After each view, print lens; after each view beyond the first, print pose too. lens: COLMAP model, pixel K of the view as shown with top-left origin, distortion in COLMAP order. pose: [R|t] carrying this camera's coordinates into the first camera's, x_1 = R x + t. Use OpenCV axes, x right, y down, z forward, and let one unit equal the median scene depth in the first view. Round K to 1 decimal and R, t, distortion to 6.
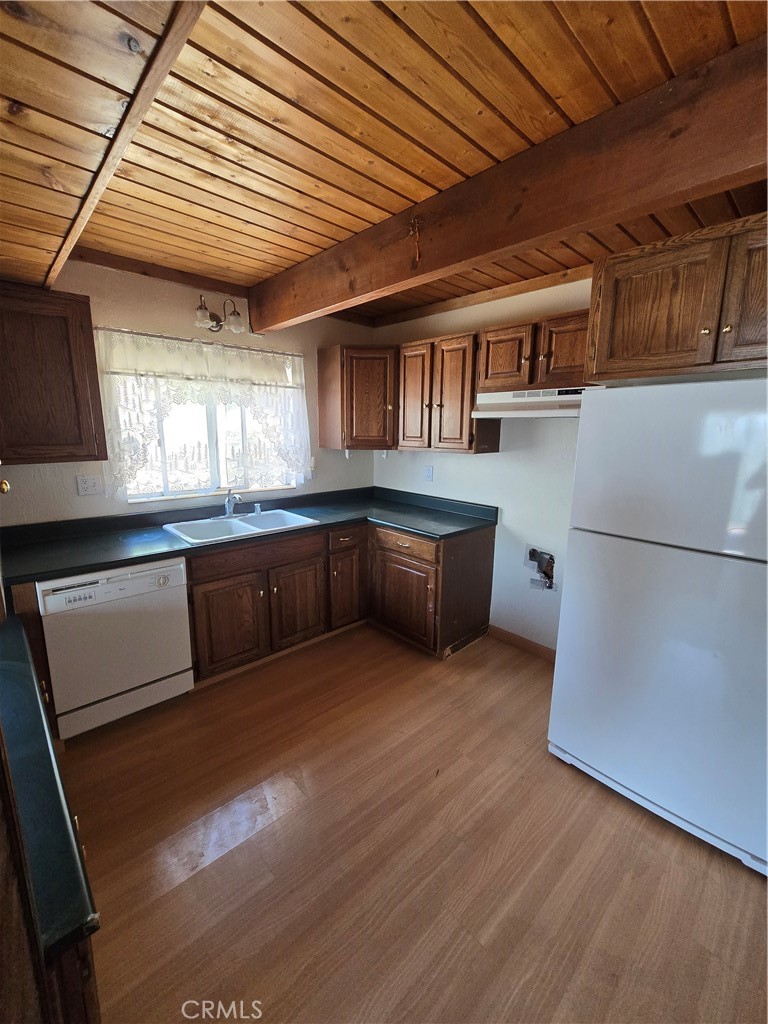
lens RADIAL K [[421.3, 0, 383.9], [0, 421.3, 506.9], [0, 0, 1]] dist [-0.008826, 0.004233]
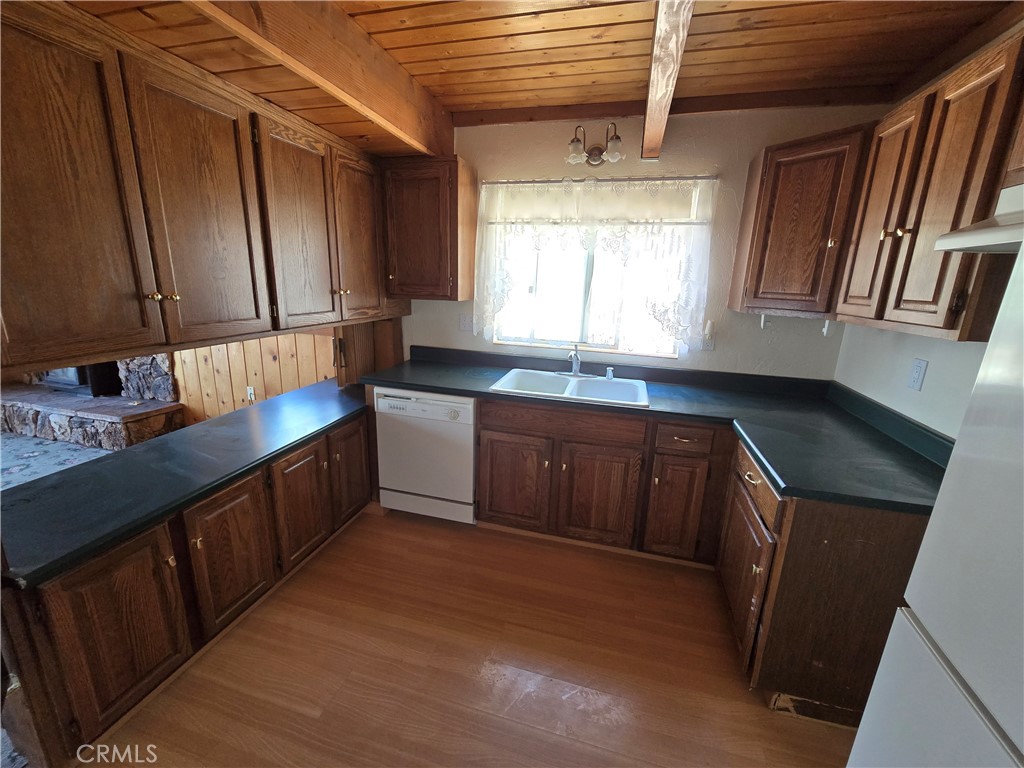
lens RADIAL K [[421.3, 0, 506.3], [0, 421.3, 385.3], [0, 0, 1]] dist [-0.008826, 0.004233]
pose [[0.525263, 0.216482, -0.822942, 0.331952], [-0.185176, 0.973001, 0.137763, -0.056712], [0.830547, 0.080028, 0.551169, 0.401505]]
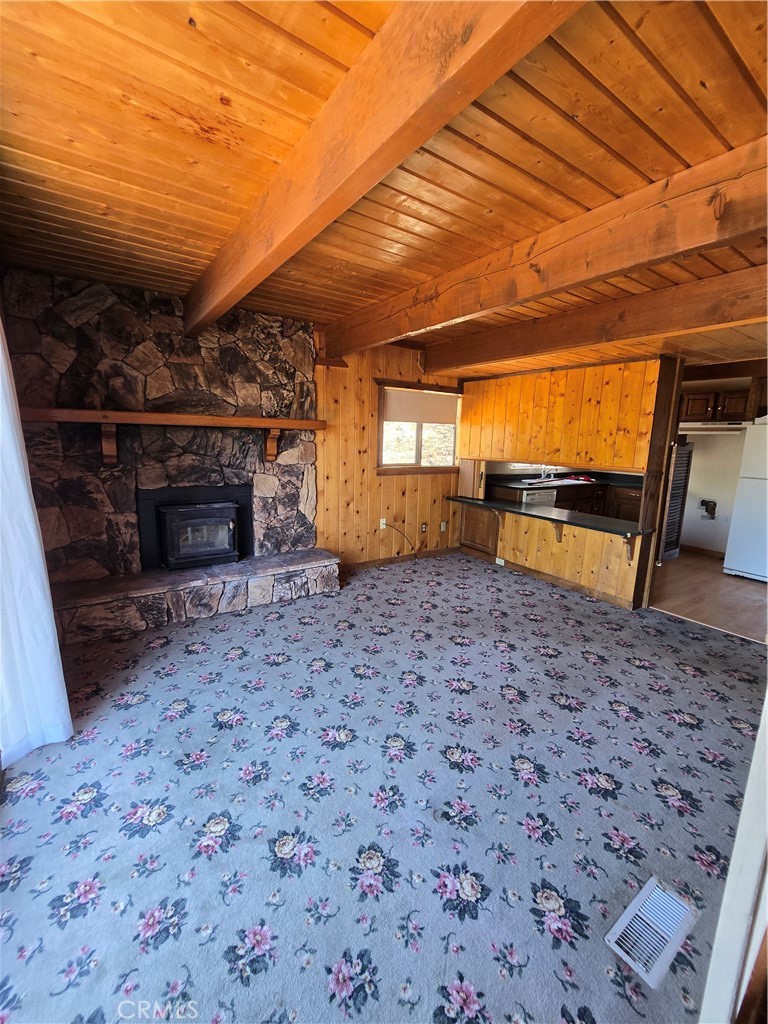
lens RADIAL K [[421.3, 0, 386.3], [0, 421.3, 508.1], [0, 0, 1]] dist [-0.008826, 0.004233]
pose [[0.988486, 0.042462, -0.145229, -0.946268], [-0.045926, 0.998733, -0.020579, 0.280584], [0.144171, 0.027012, 0.989184, -1.333040]]
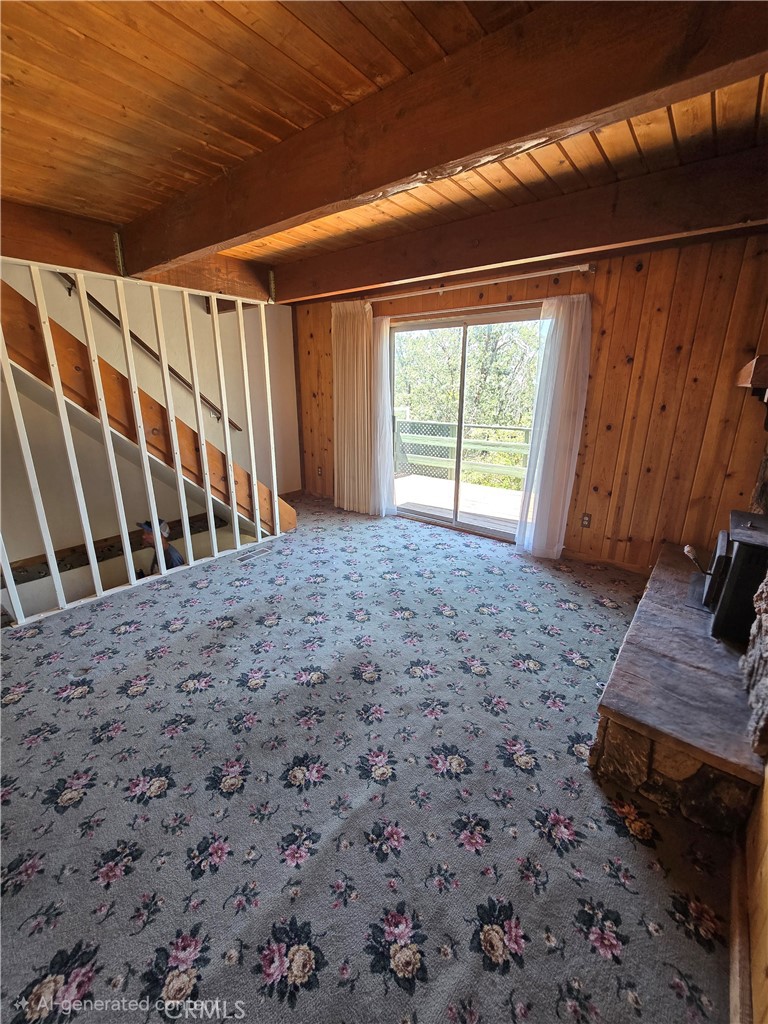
lens RADIAL K [[421.3, 0, 386.5], [0, 421.3, 508.9], [0, 0, 1]] dist [-0.008826, 0.004233]
pose [[-0.987317, 0.032848, -0.155326, -0.922838], [-0.043190, 0.885892, 0.461876, -0.095101], [0.152774, 0.462727, -0.873238, 0.501419]]
